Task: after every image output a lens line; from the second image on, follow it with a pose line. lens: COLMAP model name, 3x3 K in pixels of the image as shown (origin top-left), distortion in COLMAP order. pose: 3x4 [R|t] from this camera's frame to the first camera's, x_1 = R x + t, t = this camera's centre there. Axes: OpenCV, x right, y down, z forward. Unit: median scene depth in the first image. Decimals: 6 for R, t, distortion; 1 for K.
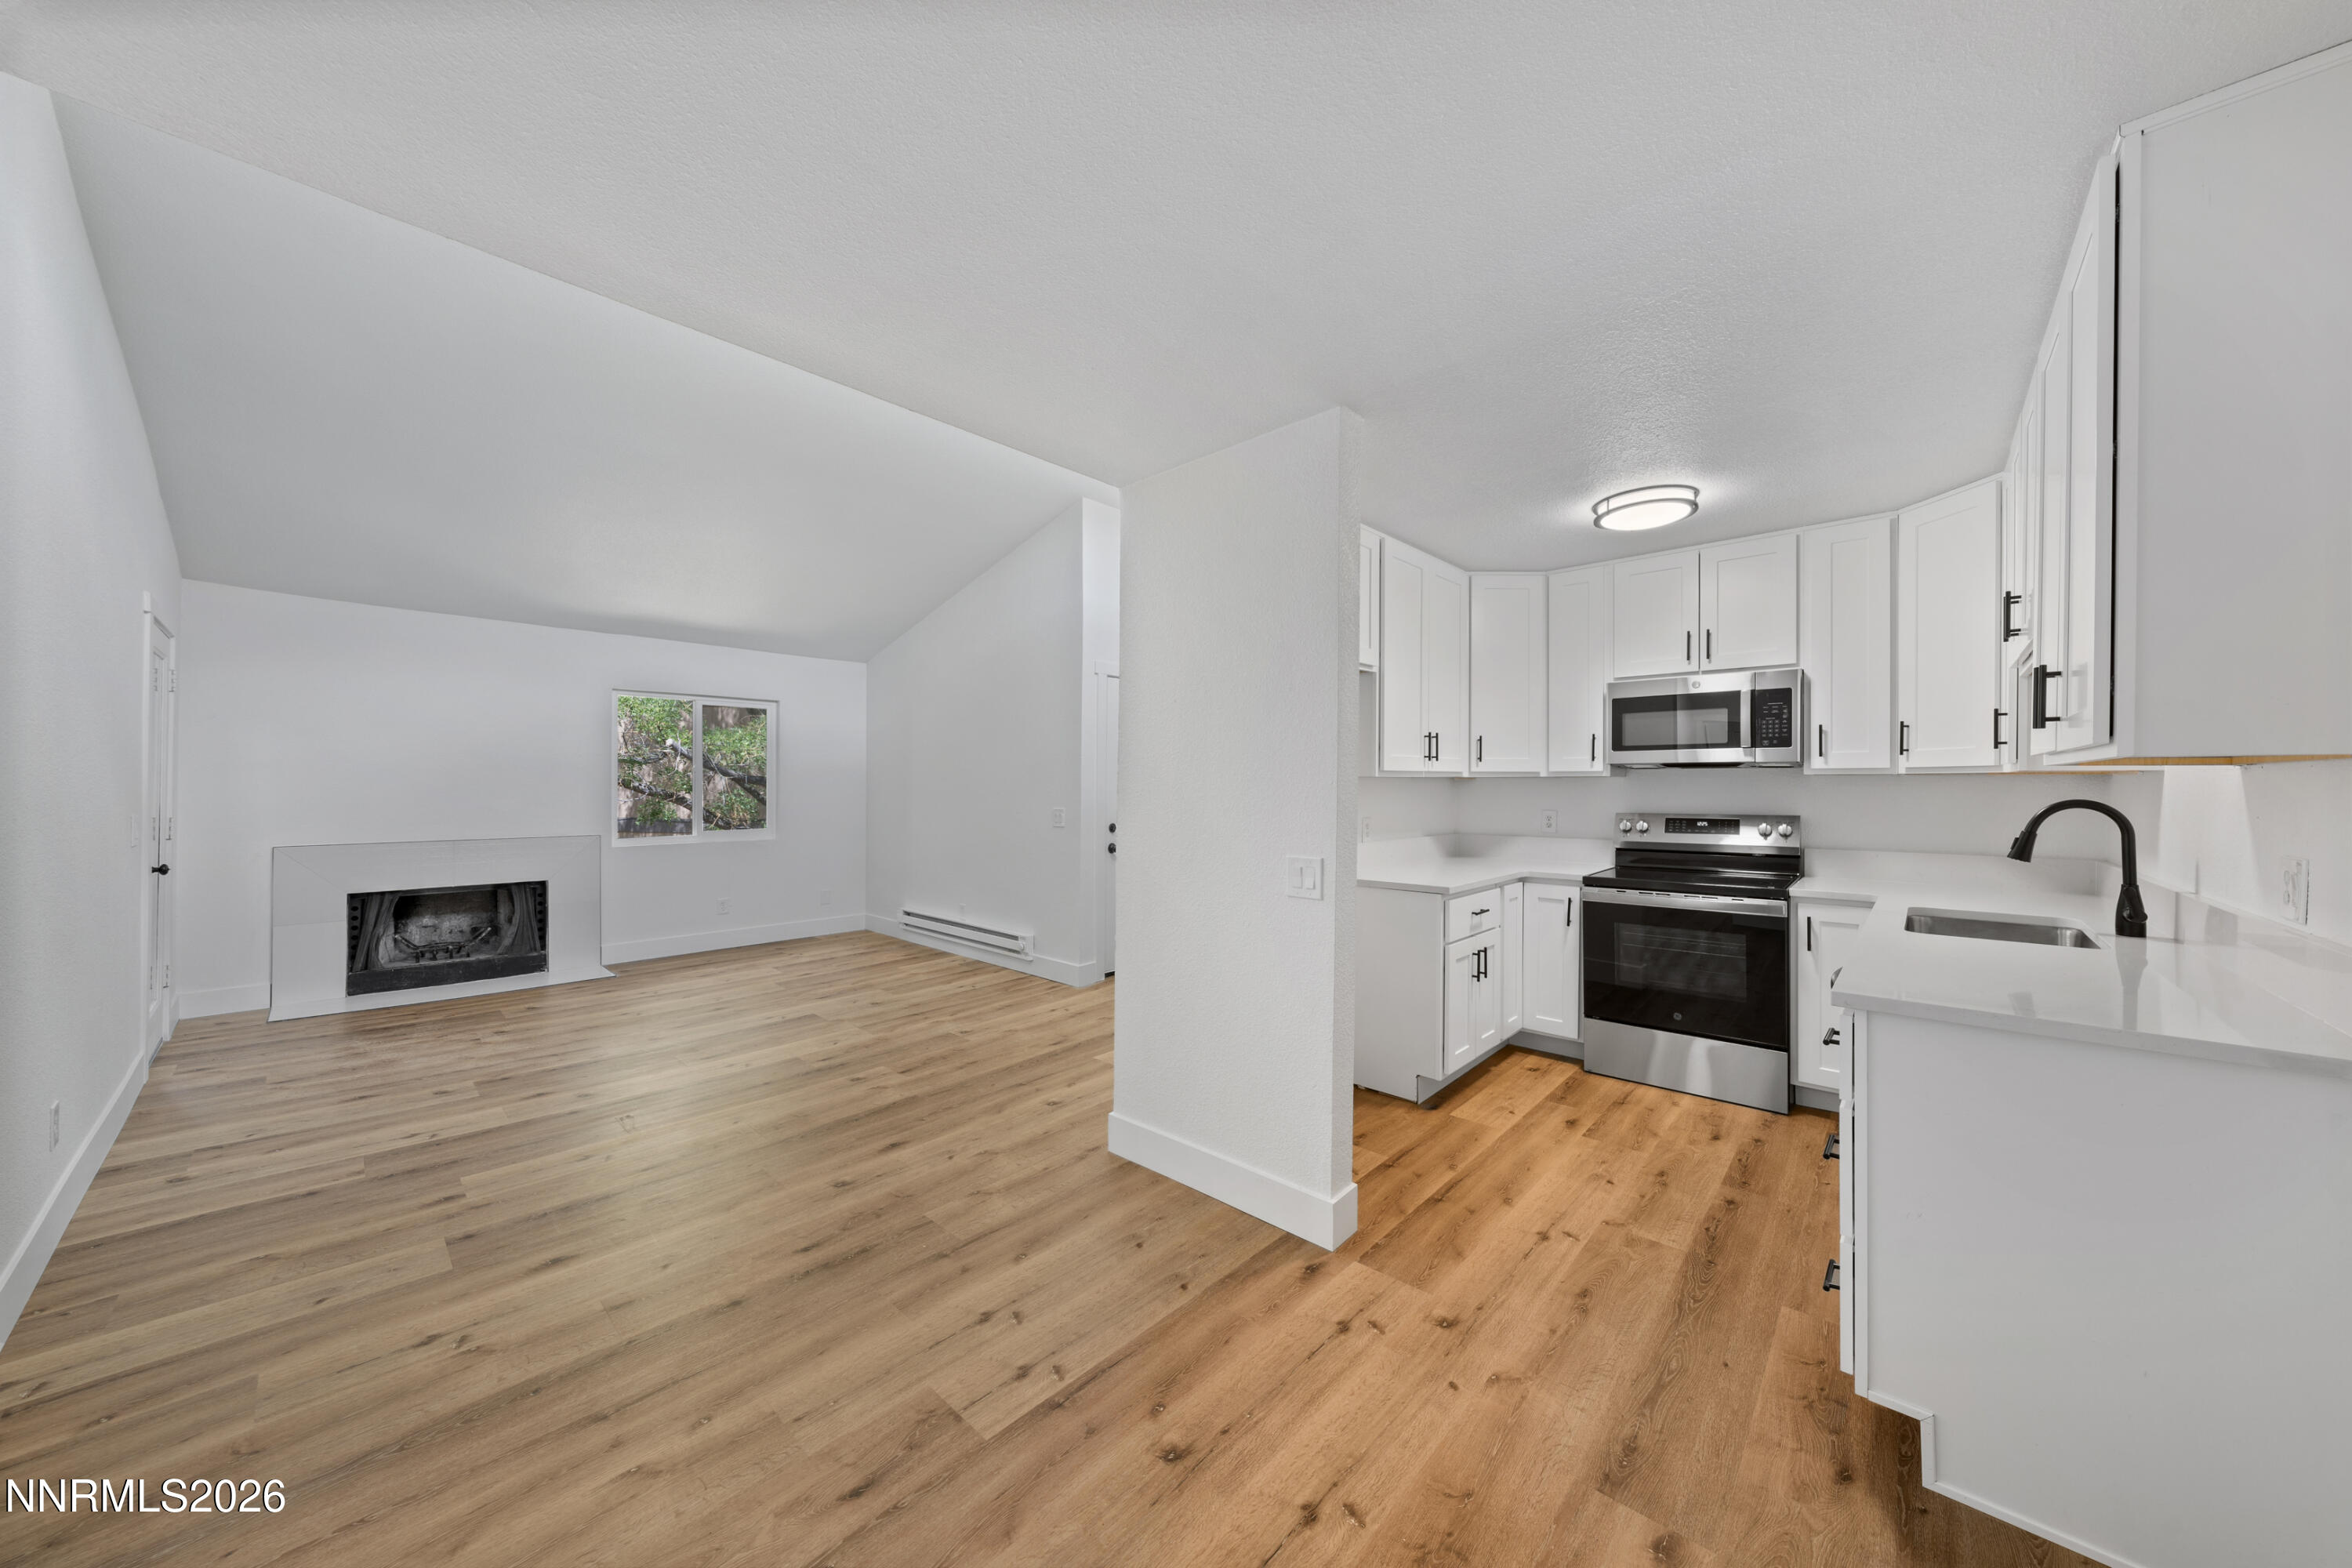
lens RADIAL K [[803.6, 0, 1099.0], [0, 803.6, 788.3], [0, 0, 1]] dist [-0.000945, -0.000407]
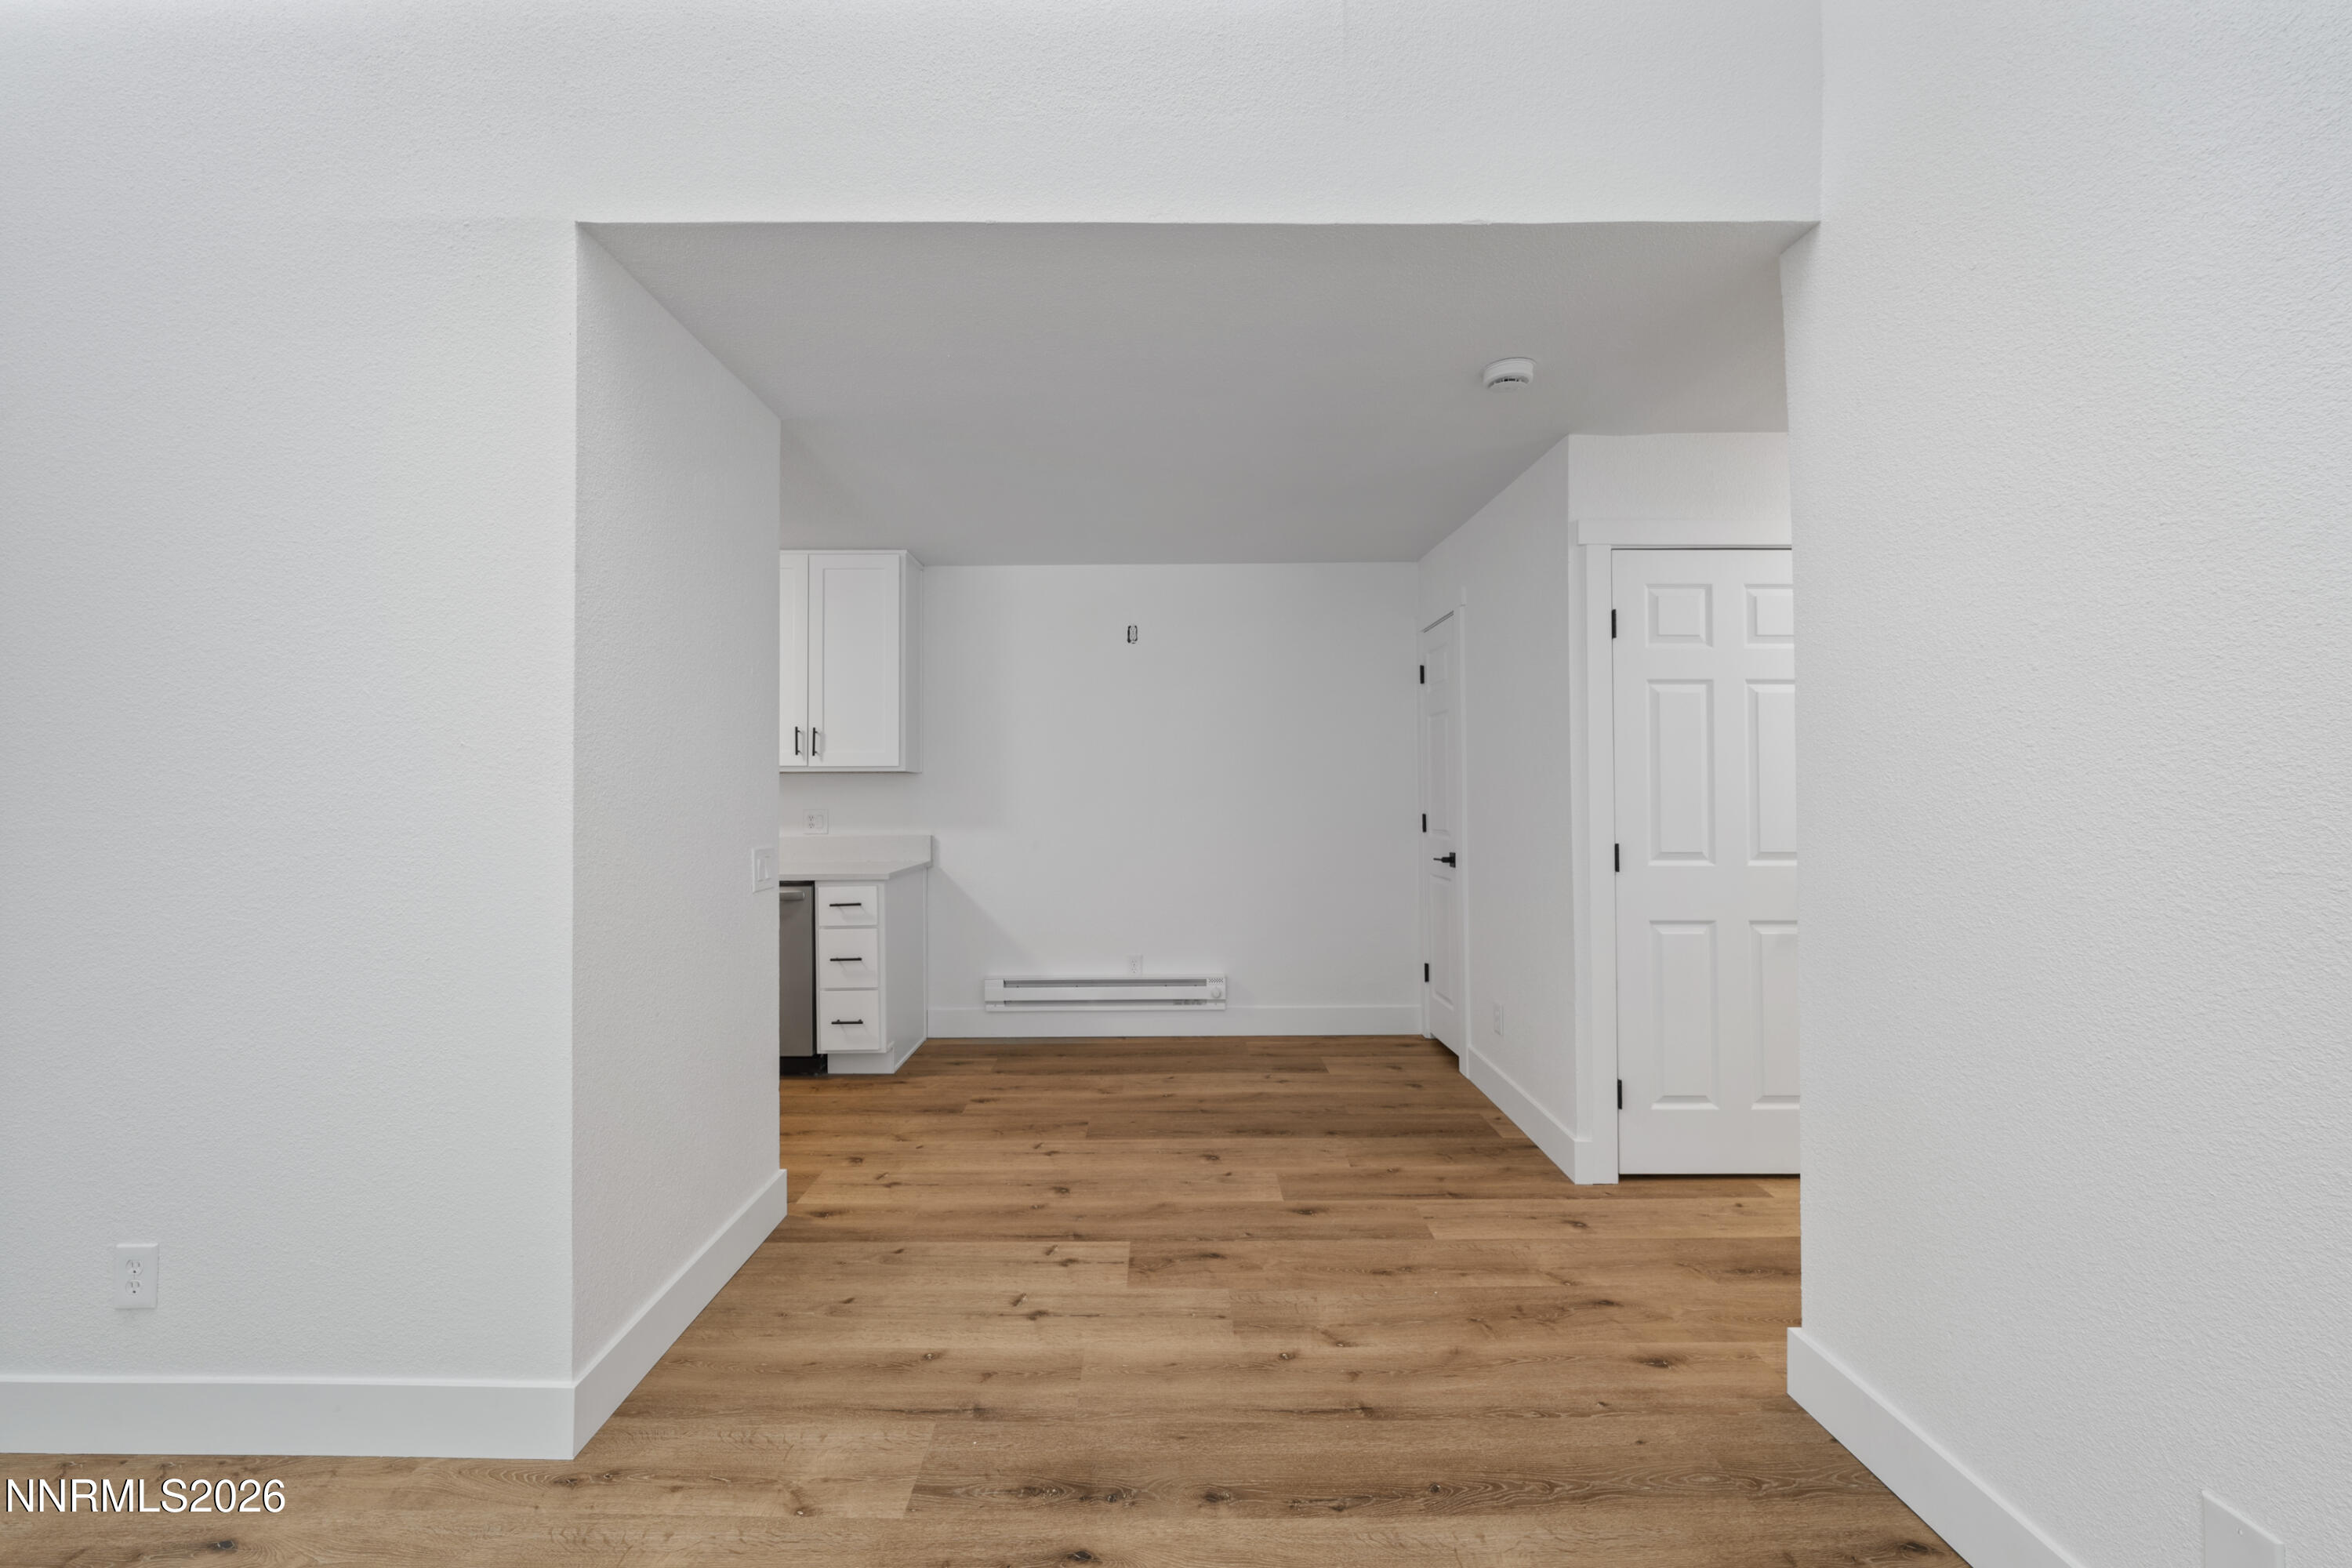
lens RADIAL K [[847.6, 0, 1169.6], [0, 847.6, 789.6], [0, 0, 1]] dist [-0.005368, -0.000594]
pose [[-0.735242, 0.002609, 0.677800, -0.130652], [0.003290, 0.999995, -0.000280, -0.001243], [-0.677797, 0.002024, -0.735246, 0.219367]]
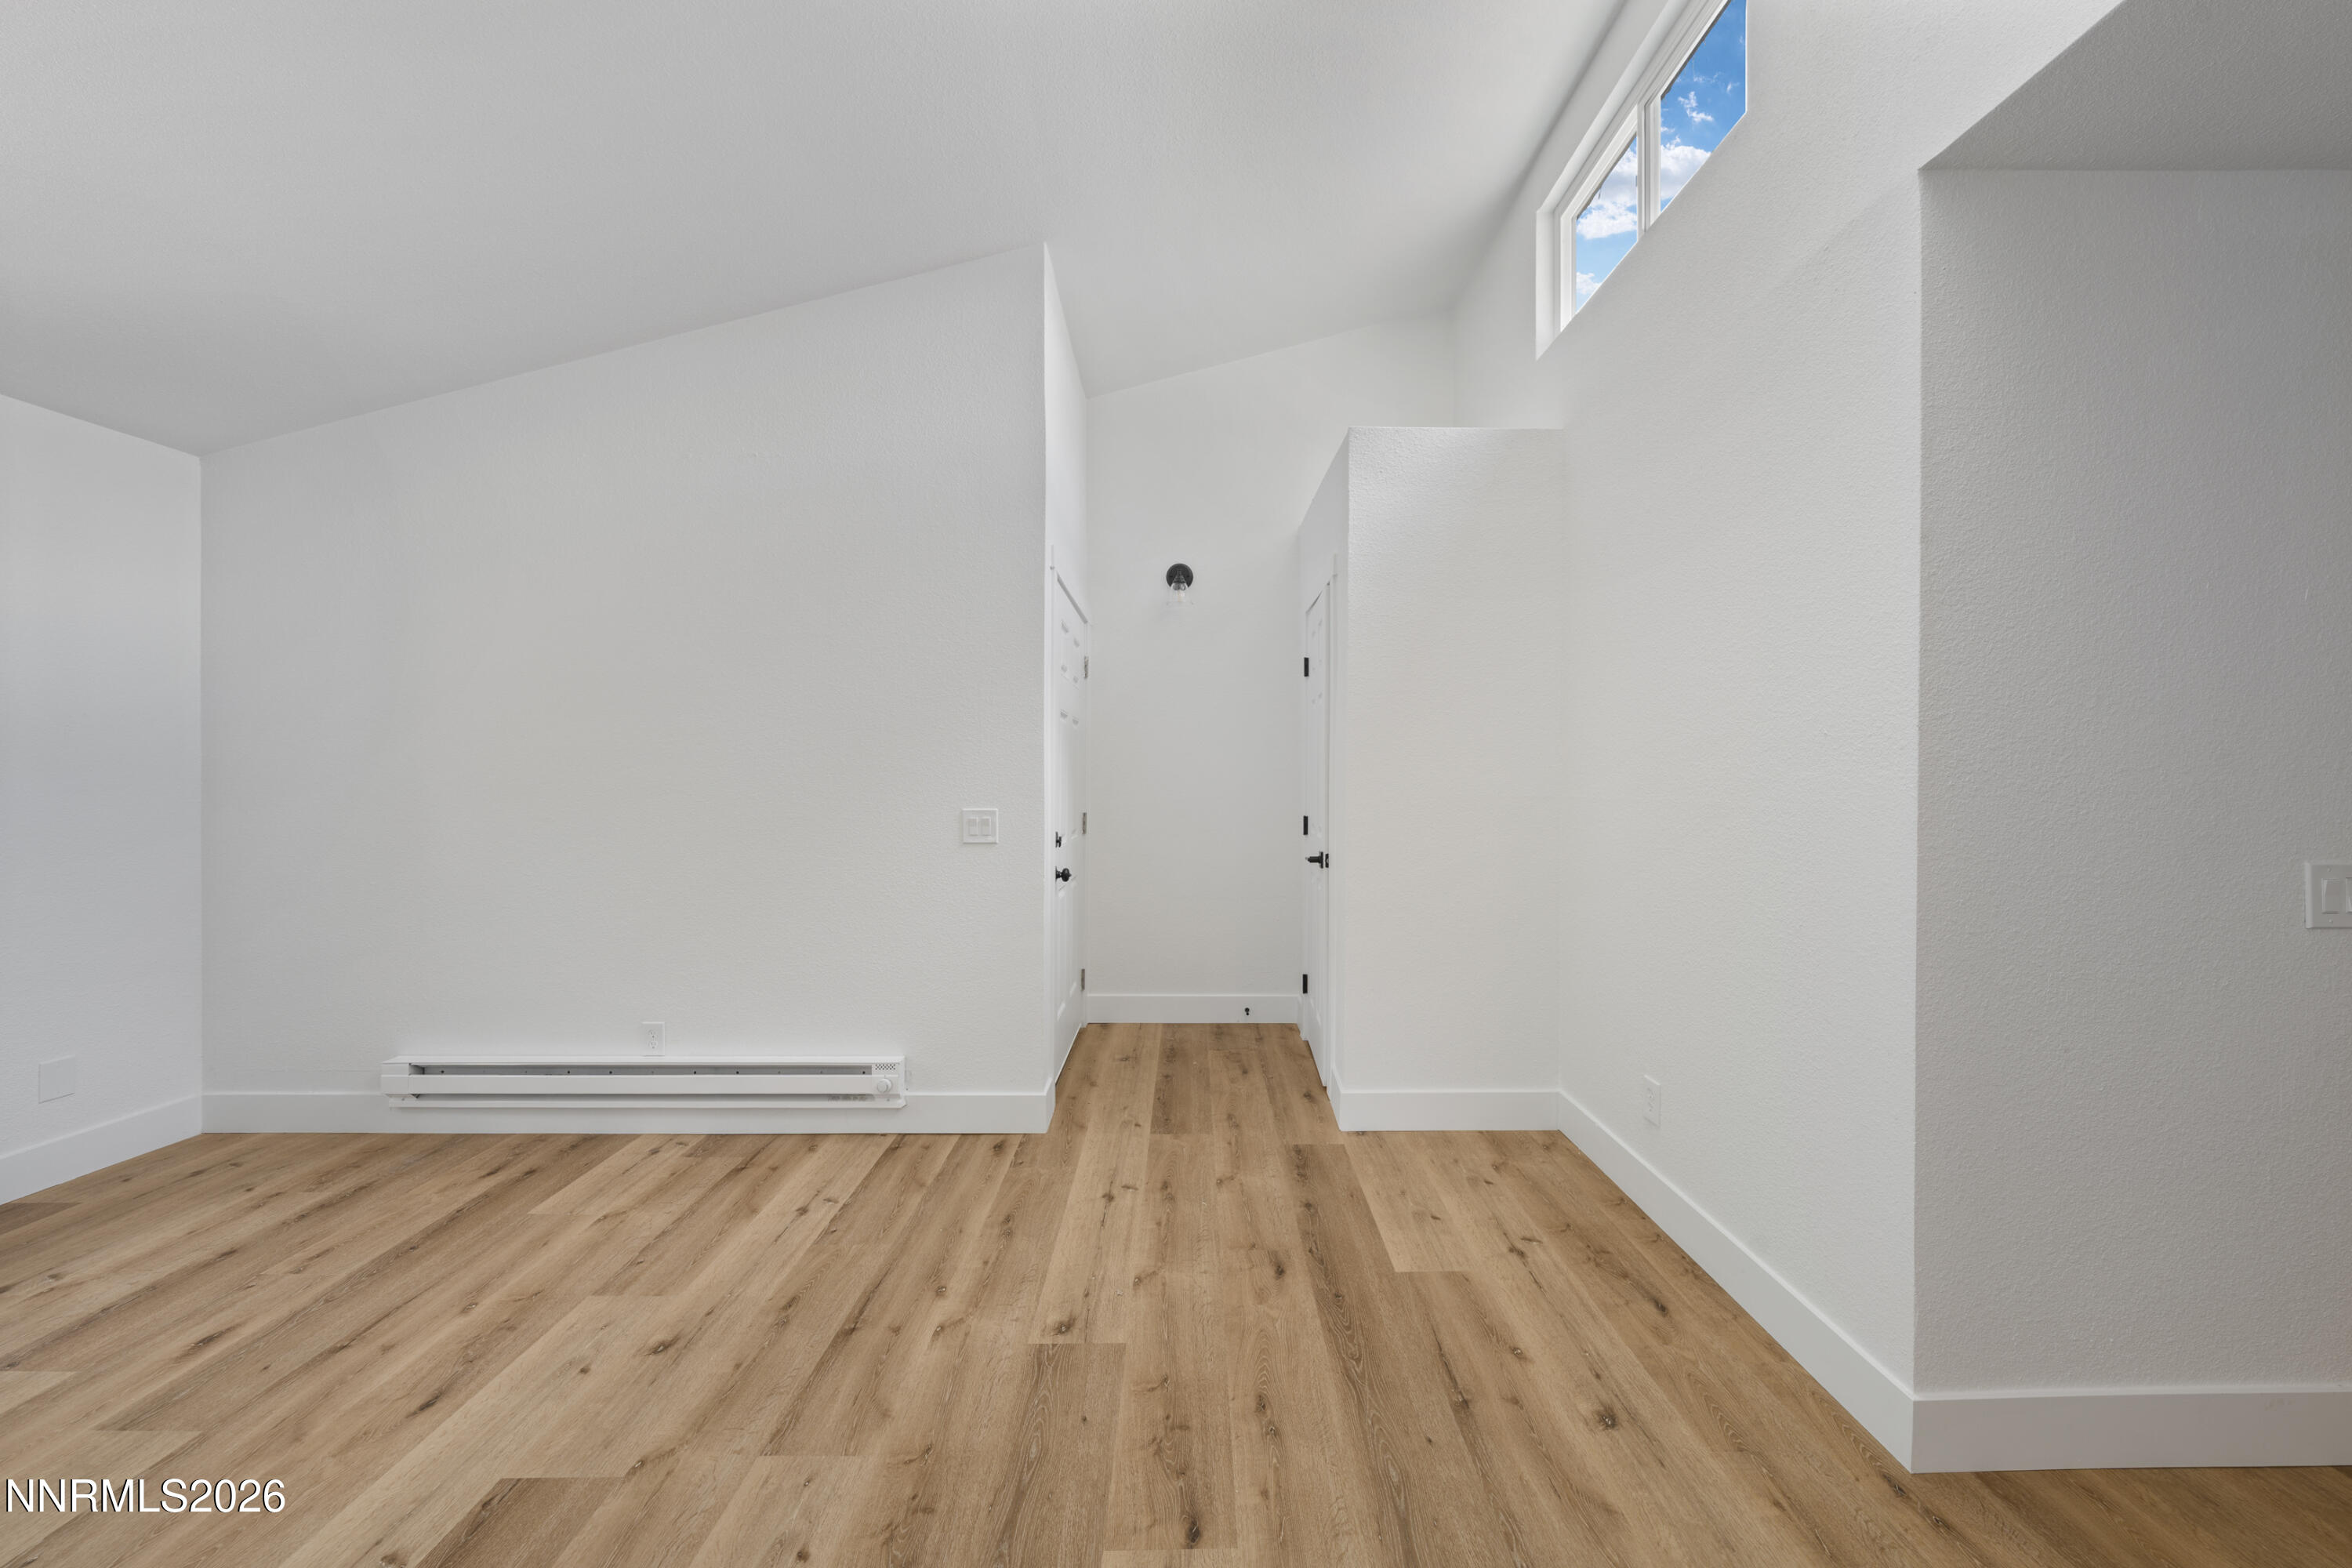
lens RADIAL K [[790.8, 0, 1199.1], [0, 790.8, 787.4], [0, 0, 1]] dist [-0.011715, 0.000779]
pose [[0.683036, -0.011215, 0.730298, -0.129846], [0.007558, 0.999937, 0.008286, -0.001547], [-0.730345, -0.000140, 0.683078, 0.190071]]
